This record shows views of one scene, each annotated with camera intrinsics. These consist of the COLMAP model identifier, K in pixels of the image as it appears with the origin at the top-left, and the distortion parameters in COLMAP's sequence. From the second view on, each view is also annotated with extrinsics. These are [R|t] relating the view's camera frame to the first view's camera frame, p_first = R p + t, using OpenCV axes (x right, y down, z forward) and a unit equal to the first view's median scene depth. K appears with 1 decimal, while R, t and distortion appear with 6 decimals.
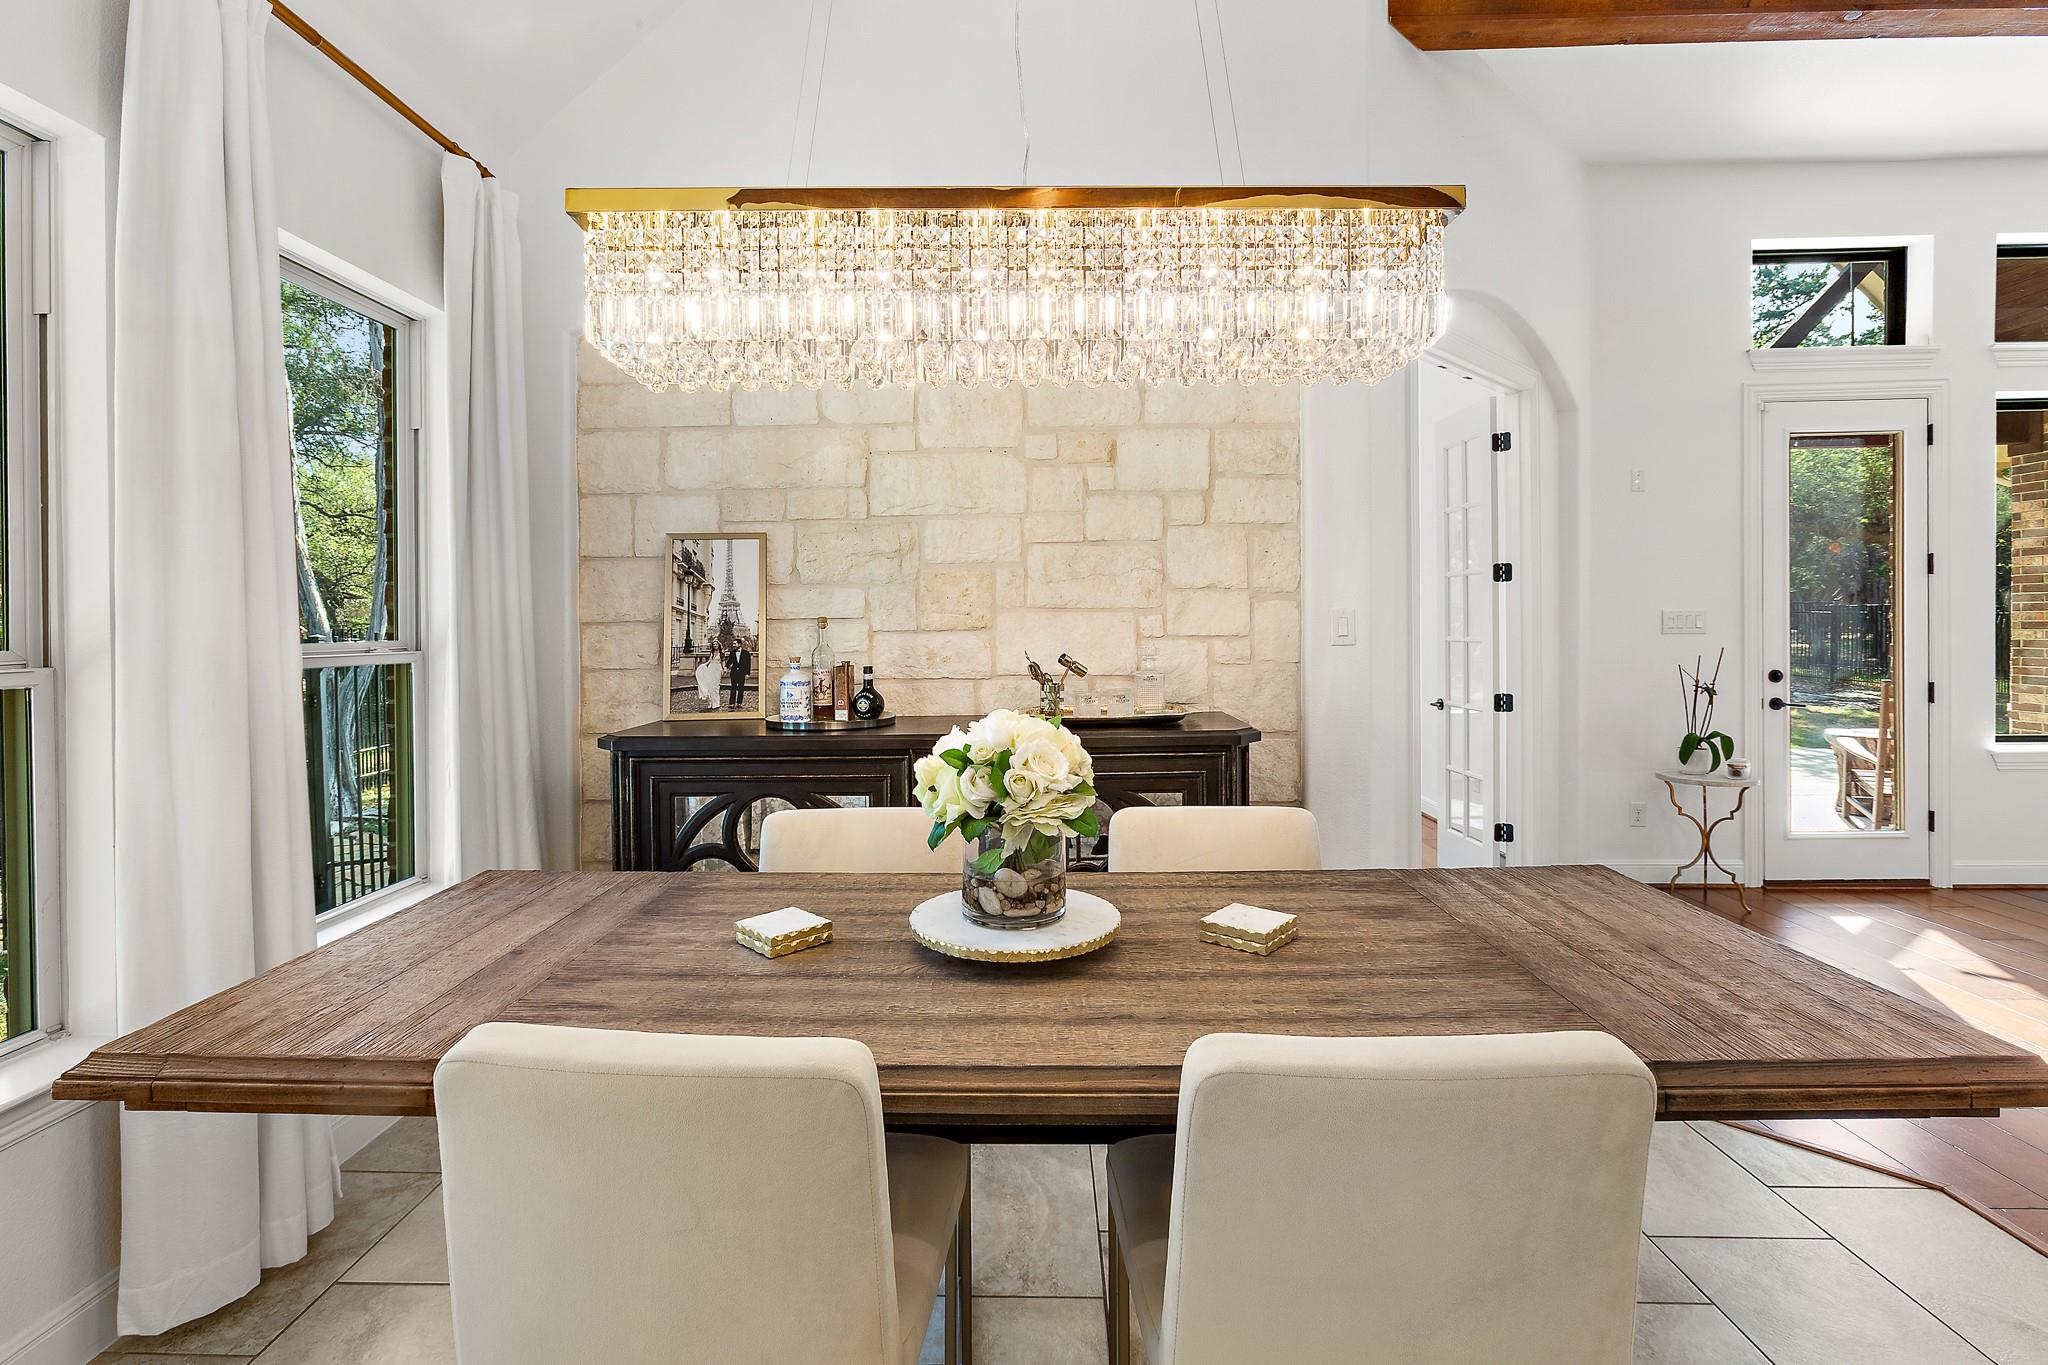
lens RADIAL K [[949.1, 0, 1008.3], [0, 949.1, 645.1], [0, 0, 1]] dist [-0.001274, 0.000026]
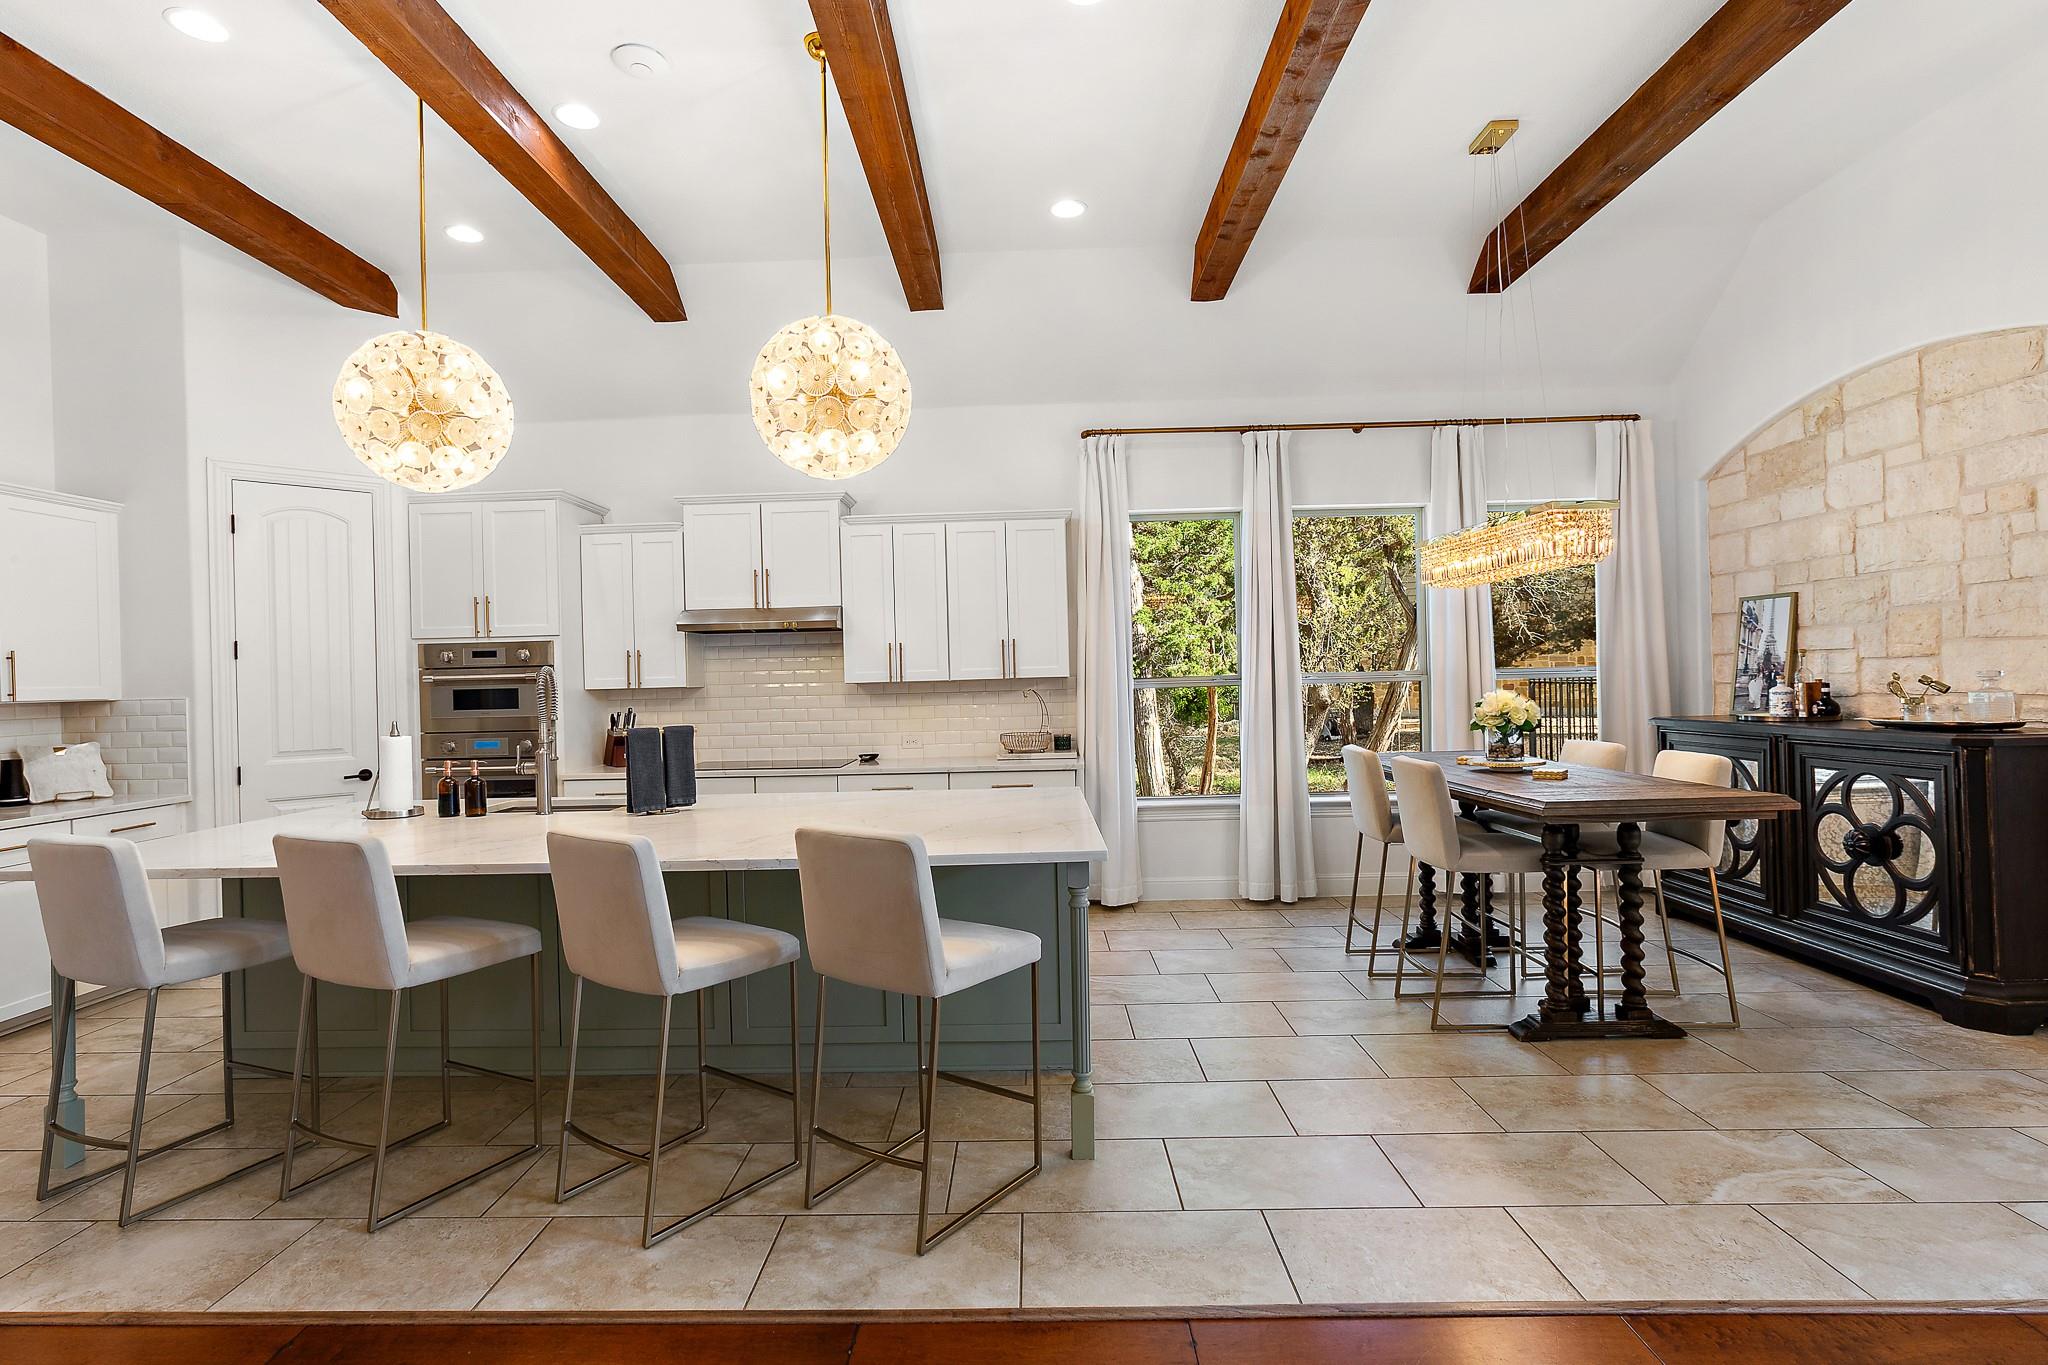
lens RADIAL K [[1002.4, 0, 1016.3], [0, 1002.4, 674.4], [0, 0, 1]] dist [-0.019761, 0.010676]
pose [[0.015446, 0.007897, -0.999850, 1.274933], [0.002144, 0.999966, 0.007931, -0.005079], [0.999878, -0.002266, 0.015428, -0.235007]]
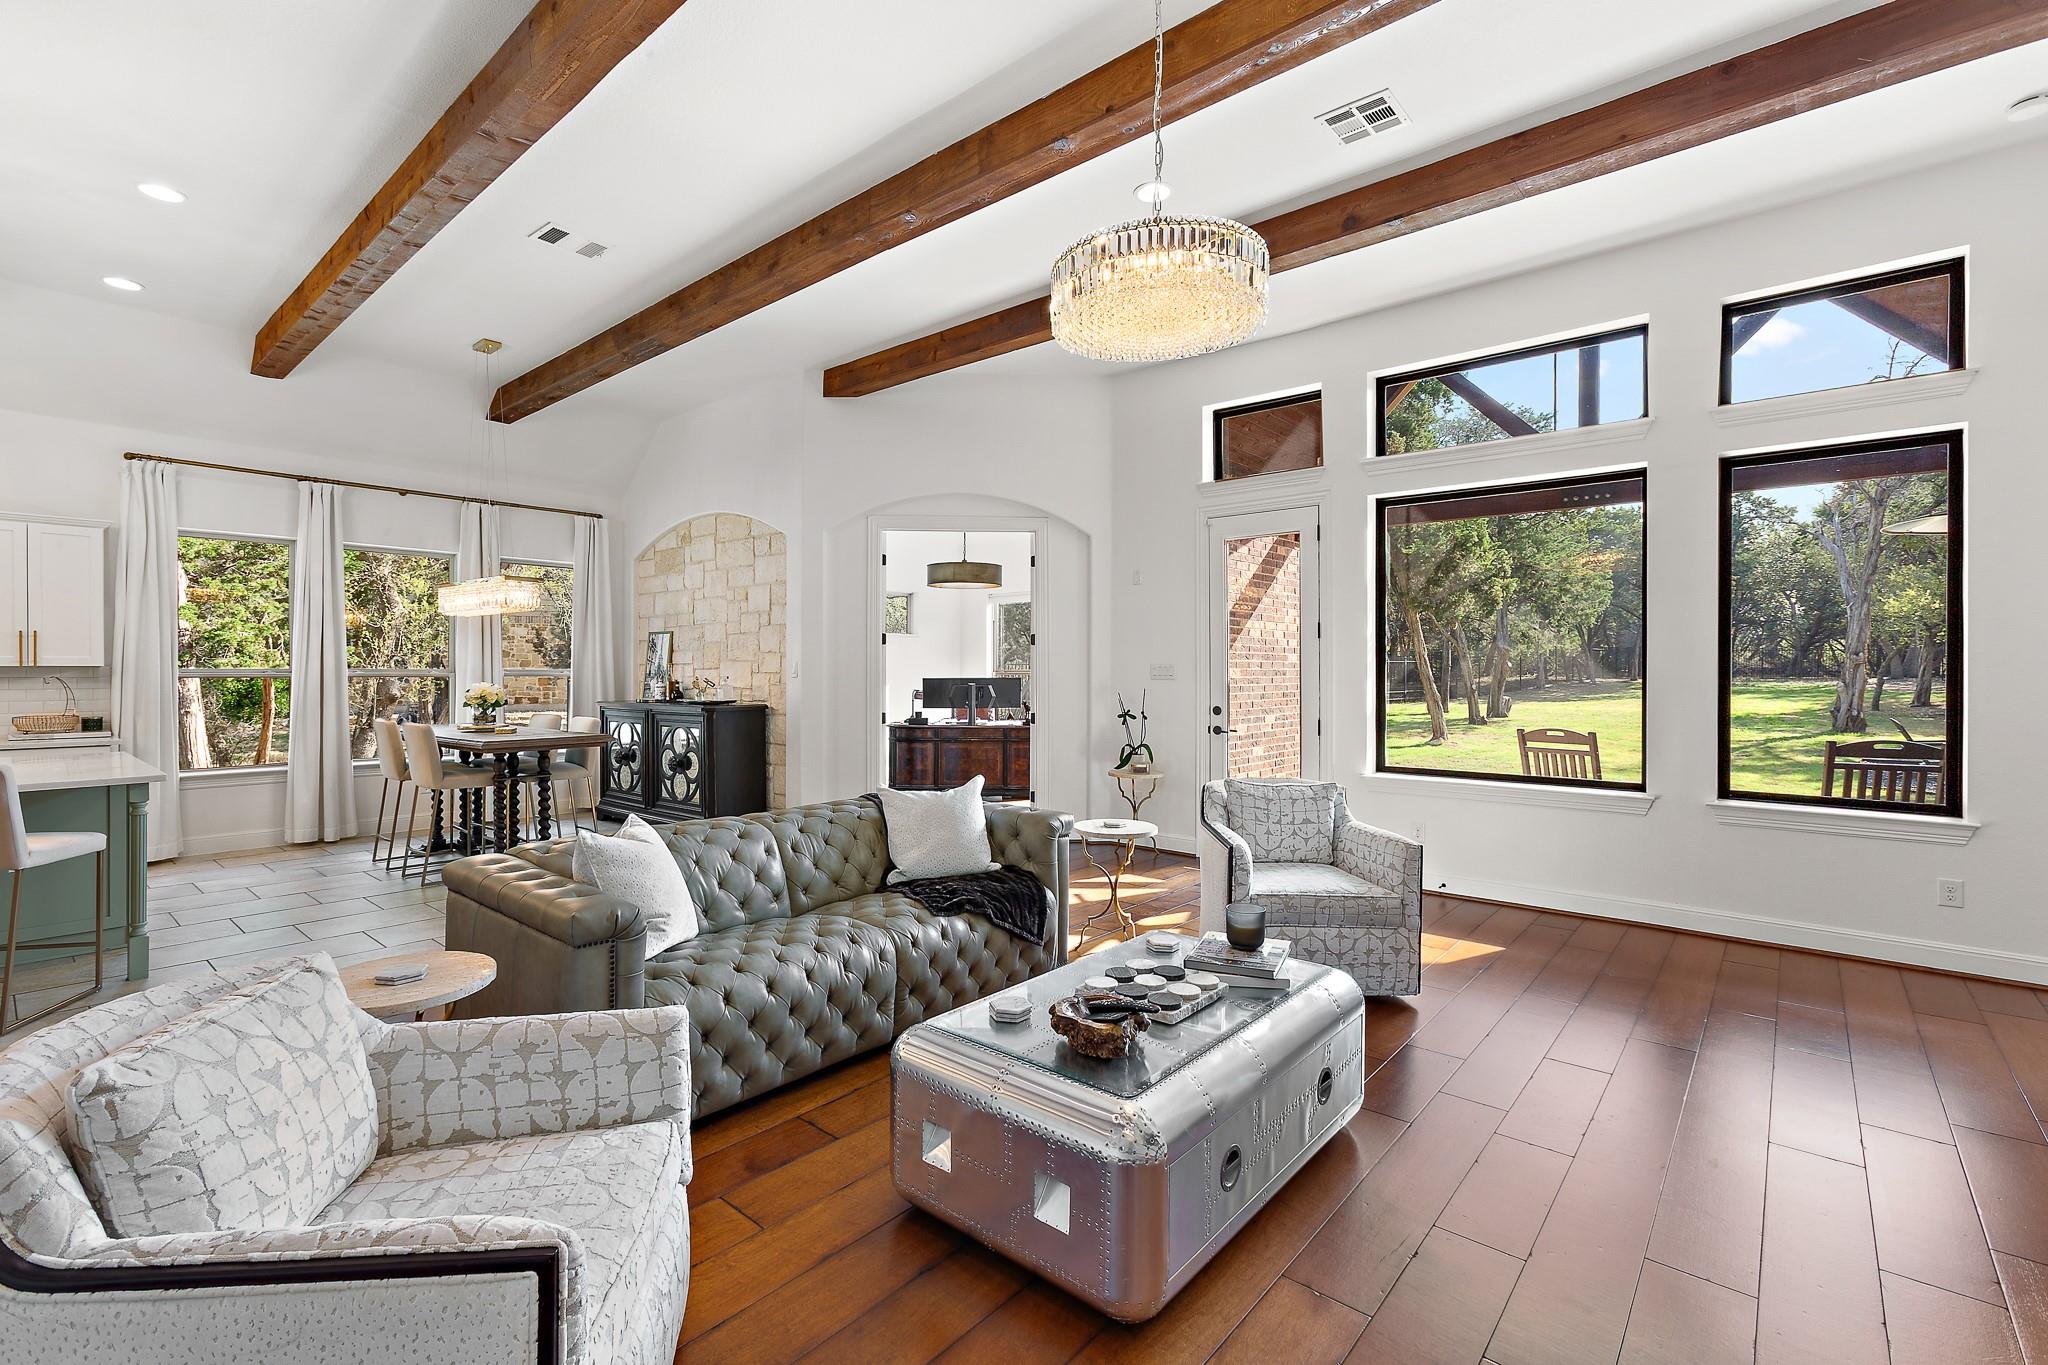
lens RADIAL K [[900.2, 0, 975.0], [0, 900.2, 674.4], [0, 0, 1]] dist [-0.000678, 0.008354]
pose [[0.762708, 0.017189, -0.646515, 2.027628], [-0.026362, 0.999642, -0.004521, -0.008439], [0.646206, 0.020492, 0.762888, -0.372441]]
